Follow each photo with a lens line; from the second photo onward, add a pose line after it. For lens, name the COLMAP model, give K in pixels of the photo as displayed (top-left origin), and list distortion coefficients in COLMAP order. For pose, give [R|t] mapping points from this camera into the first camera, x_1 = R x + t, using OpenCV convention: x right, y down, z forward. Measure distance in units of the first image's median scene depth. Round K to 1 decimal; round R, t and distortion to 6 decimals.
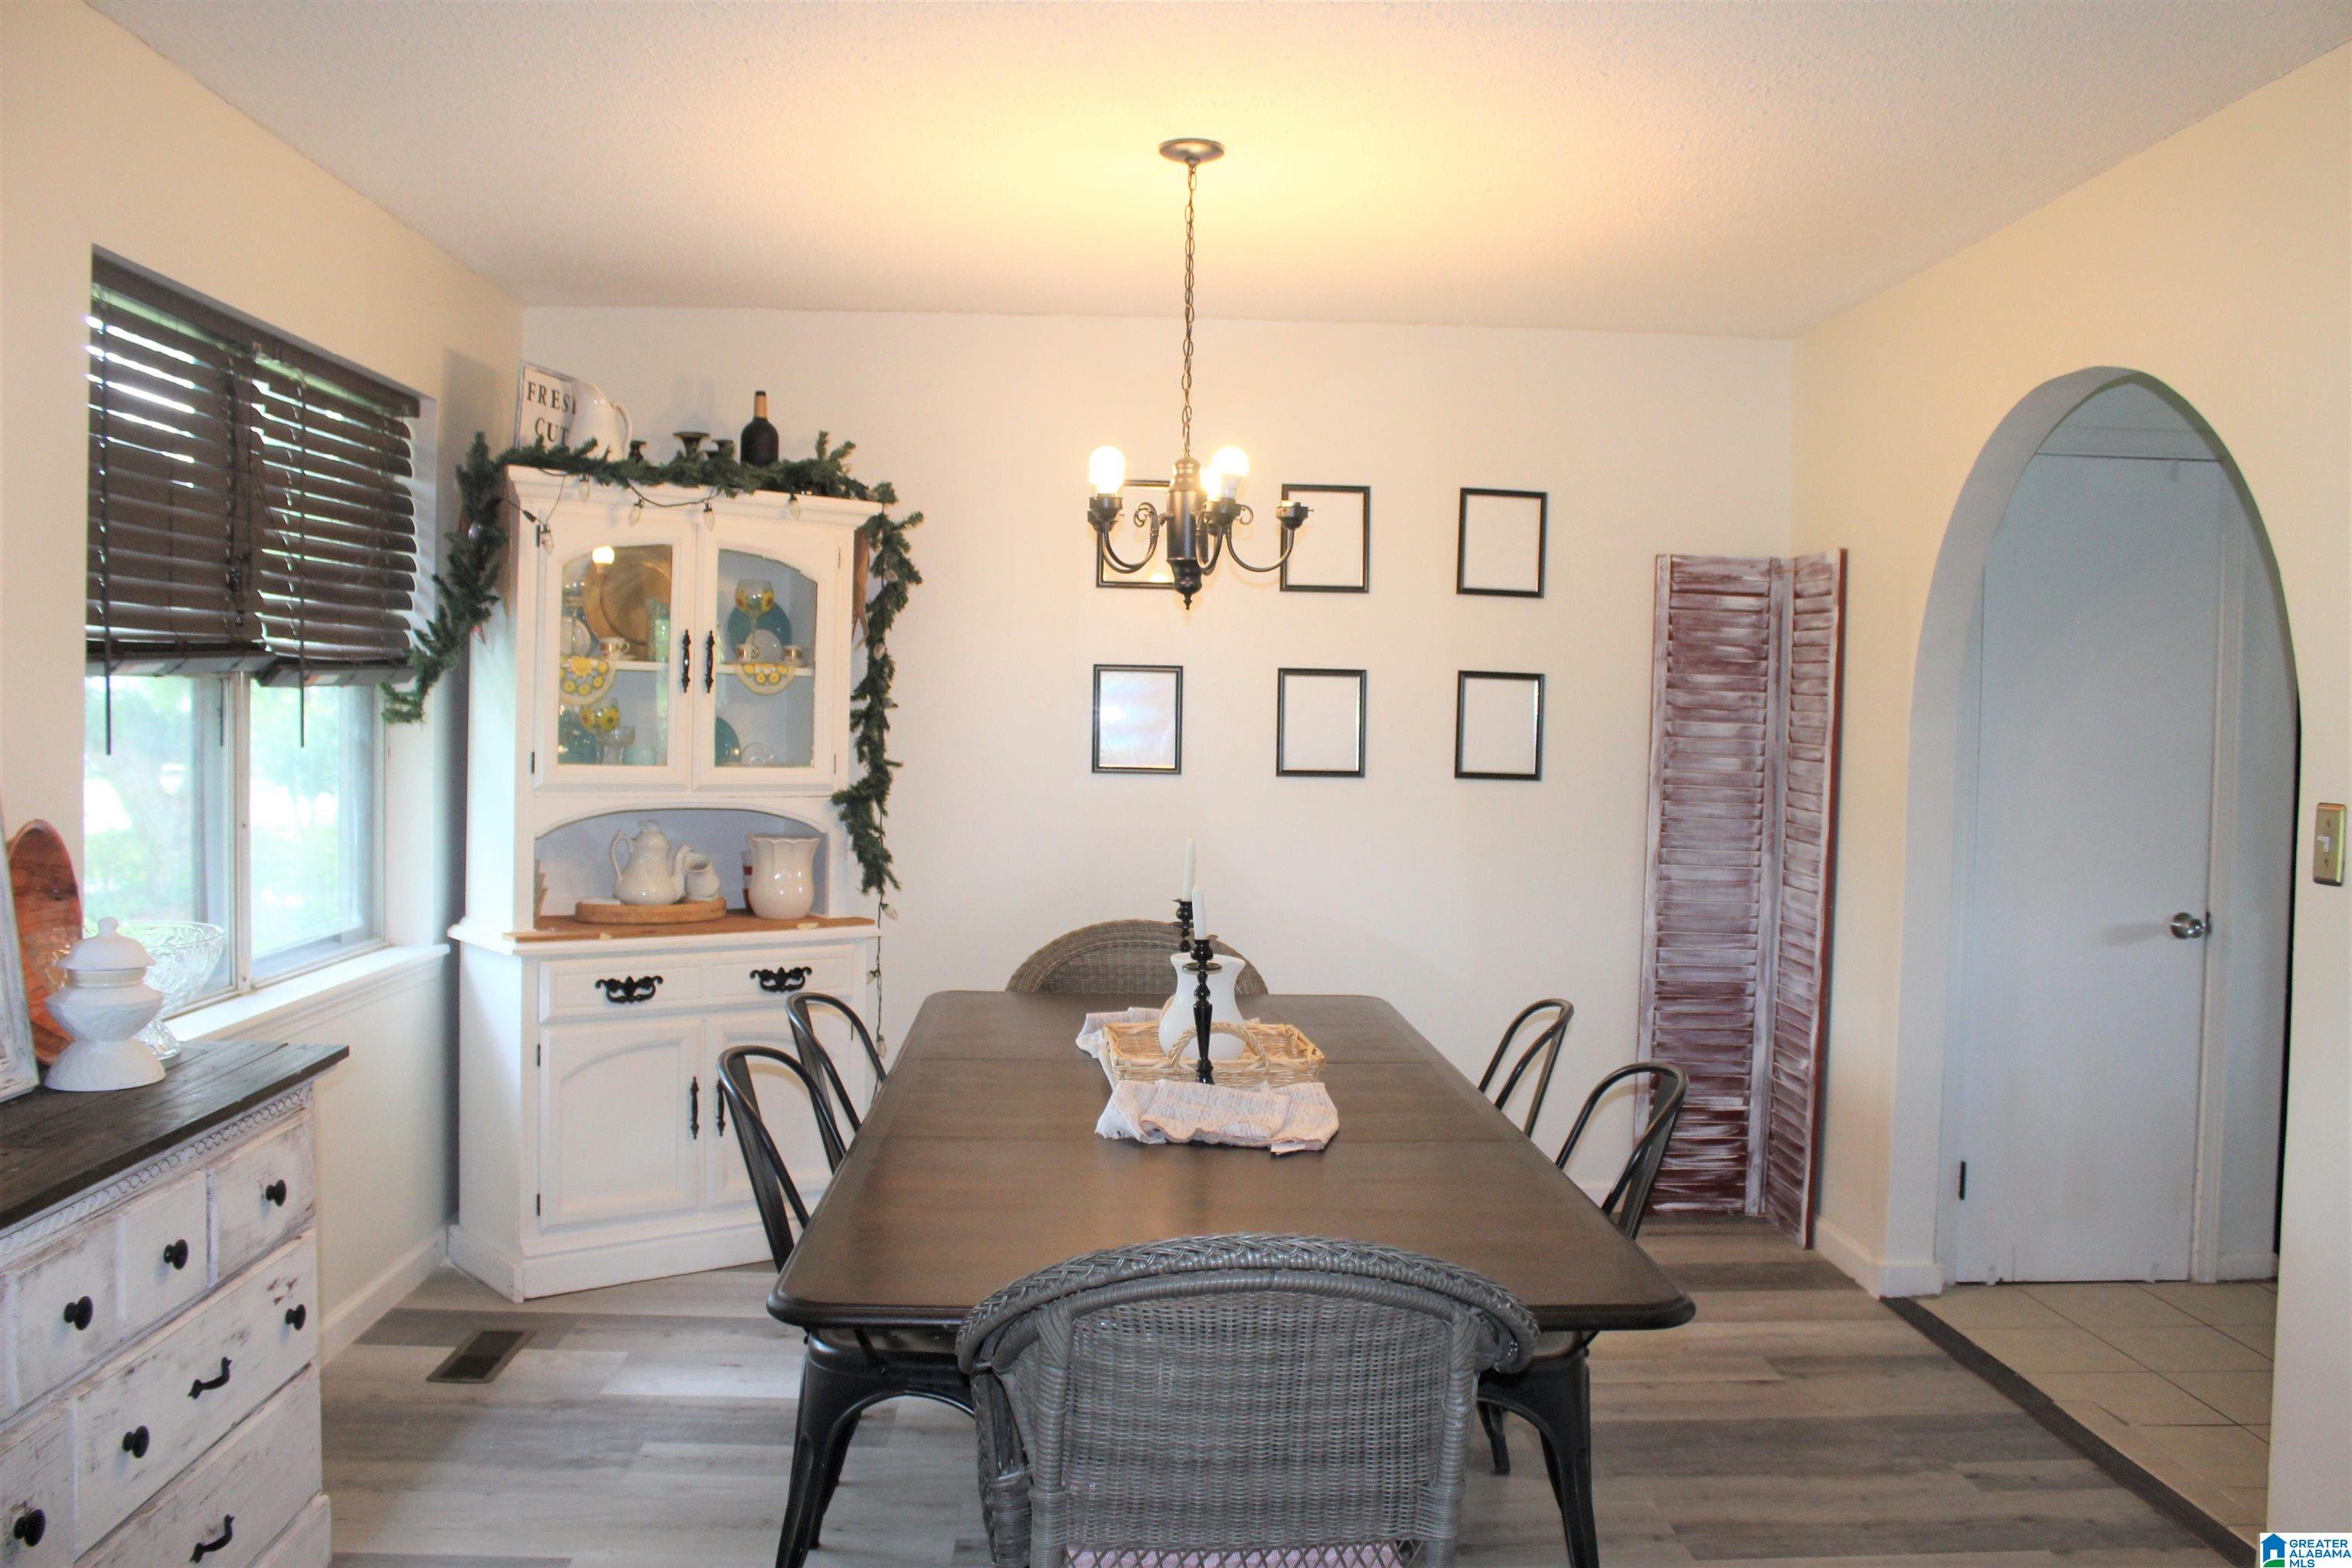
lens RADIAL K [[2056.5, 0, 1176.0], [0, 2056.5, 784.0], [0, 0, 1]] dist [-0.177396, 0.214222]
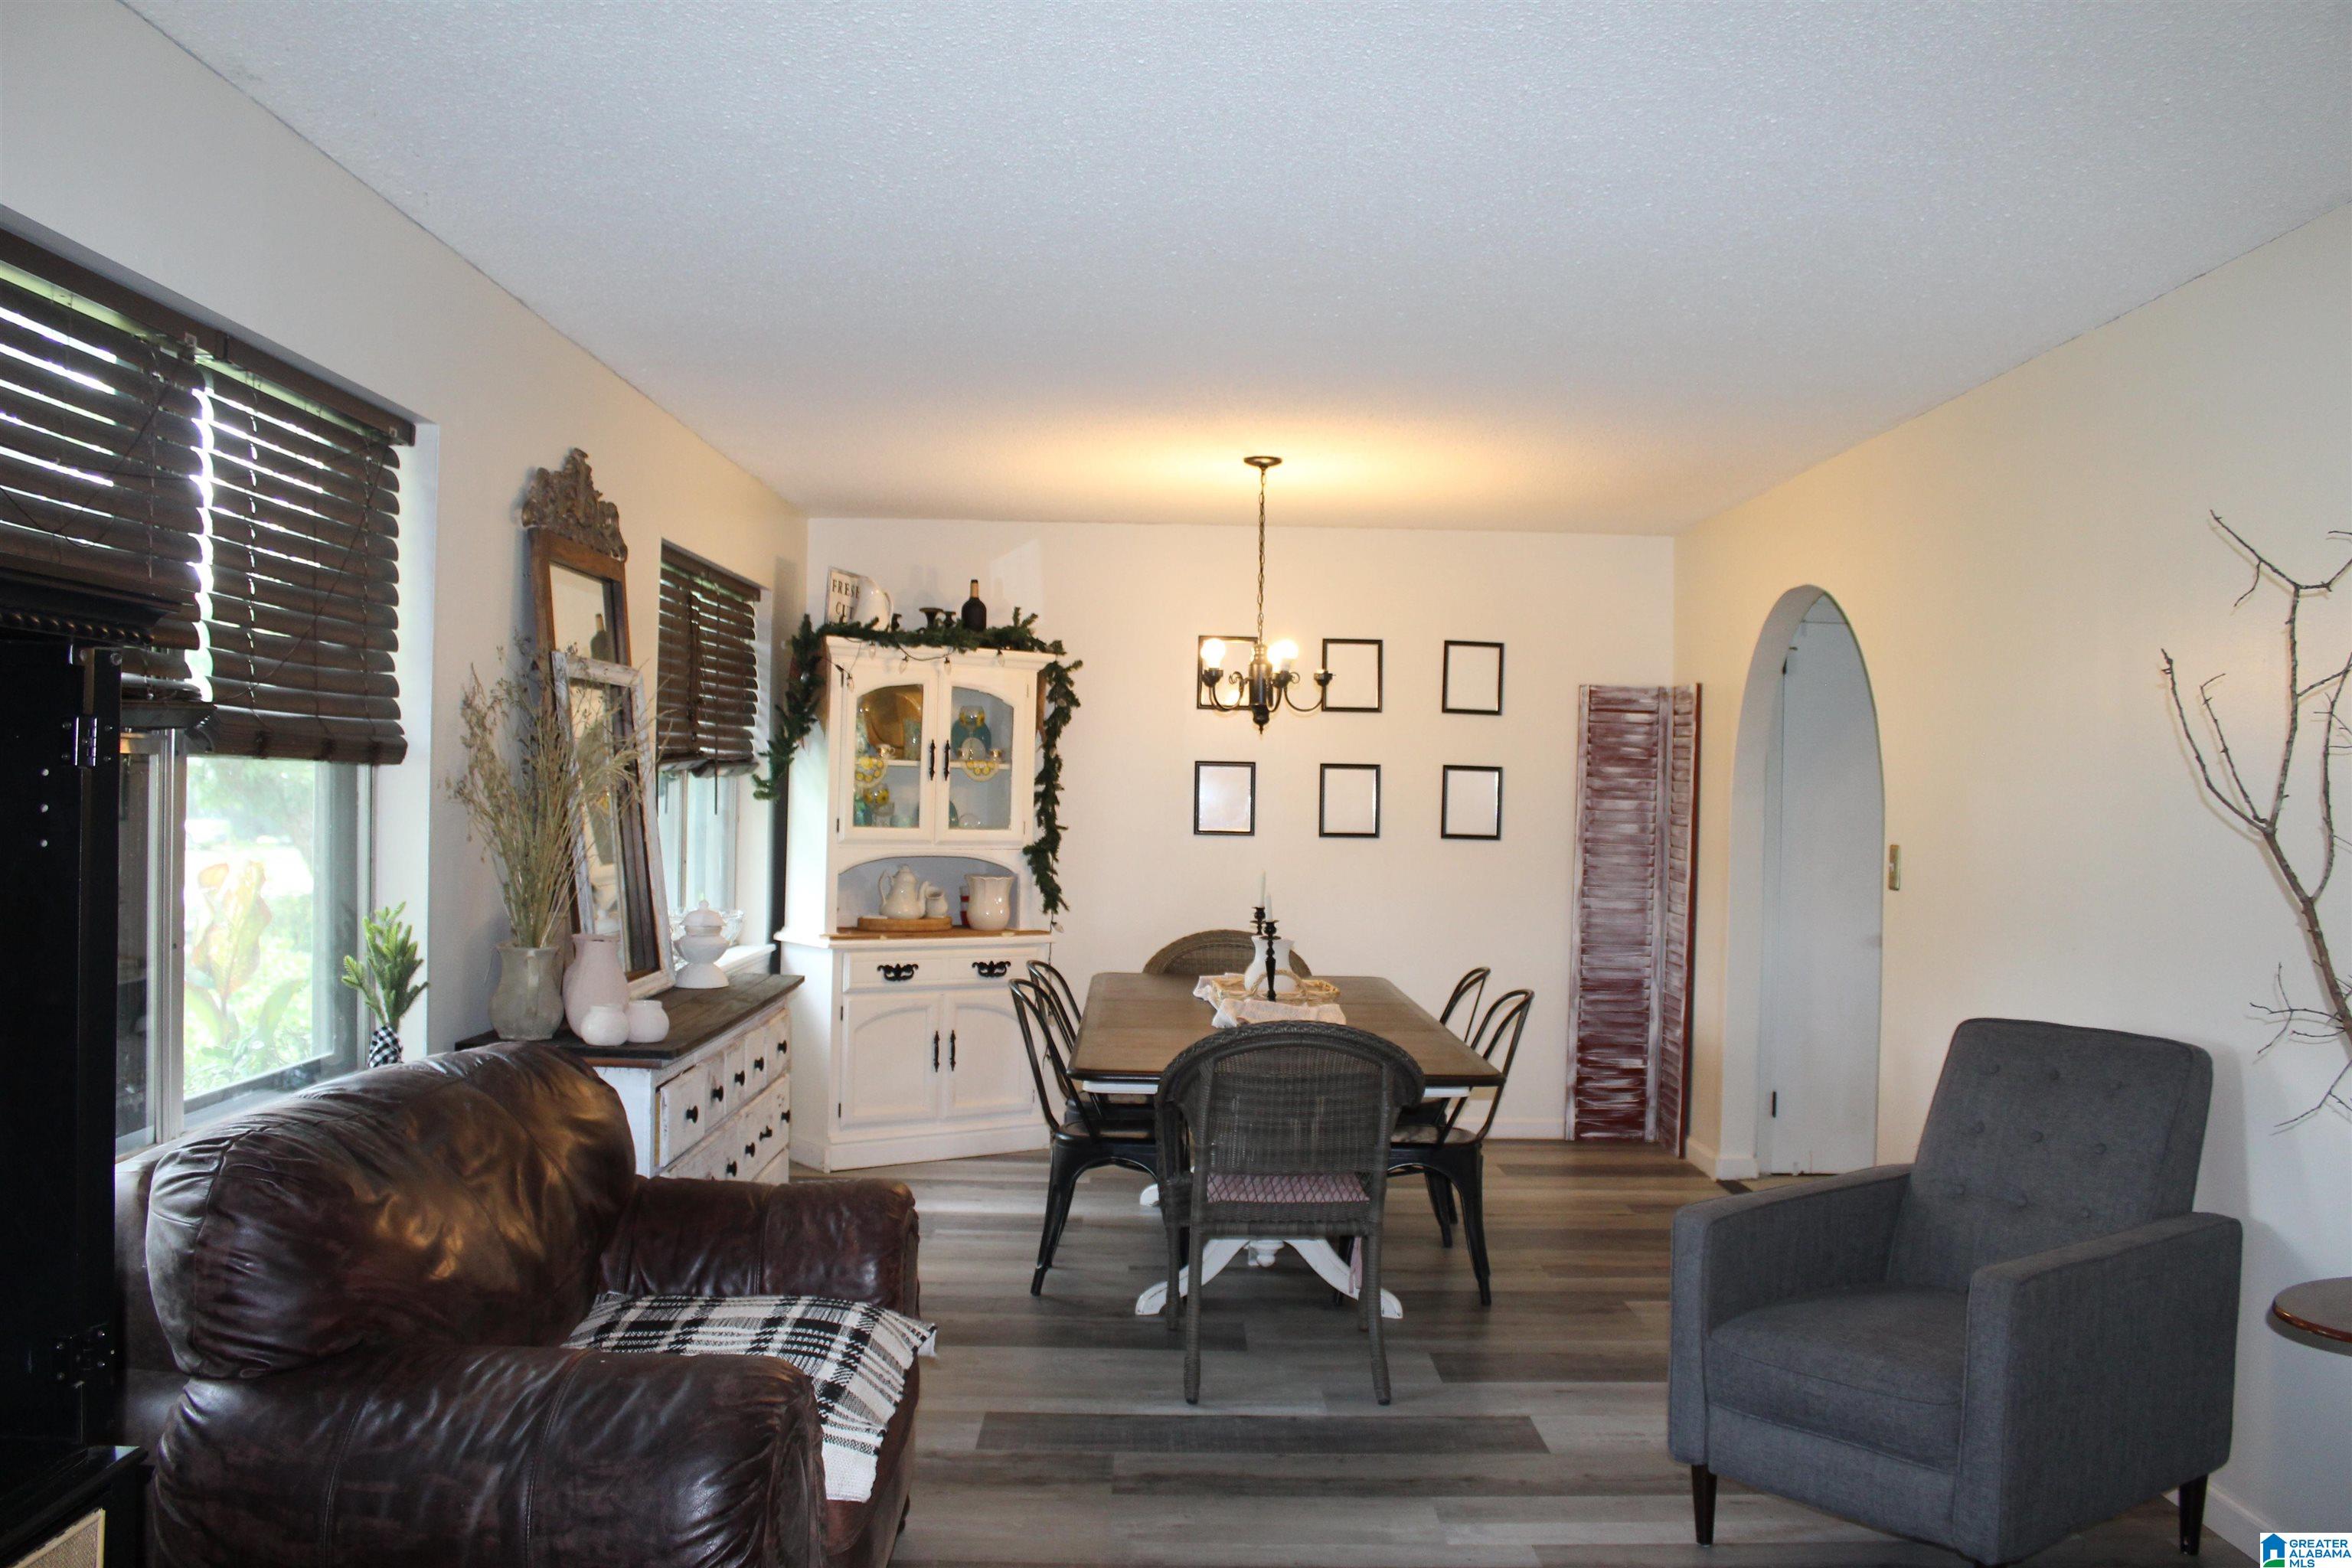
lens RADIAL K [[2056.5, 0, 1176.0], [0, 2056.5, 784.0], [0, 0, 1]] dist [-0.177396, 0.214222]
pose [[0.999551, 0.000347, -0.029967, -0.010064], [-0.001461, 0.999309, -0.037153, 0.014336], [0.029933, 0.037180, 0.998860, -0.514313]]
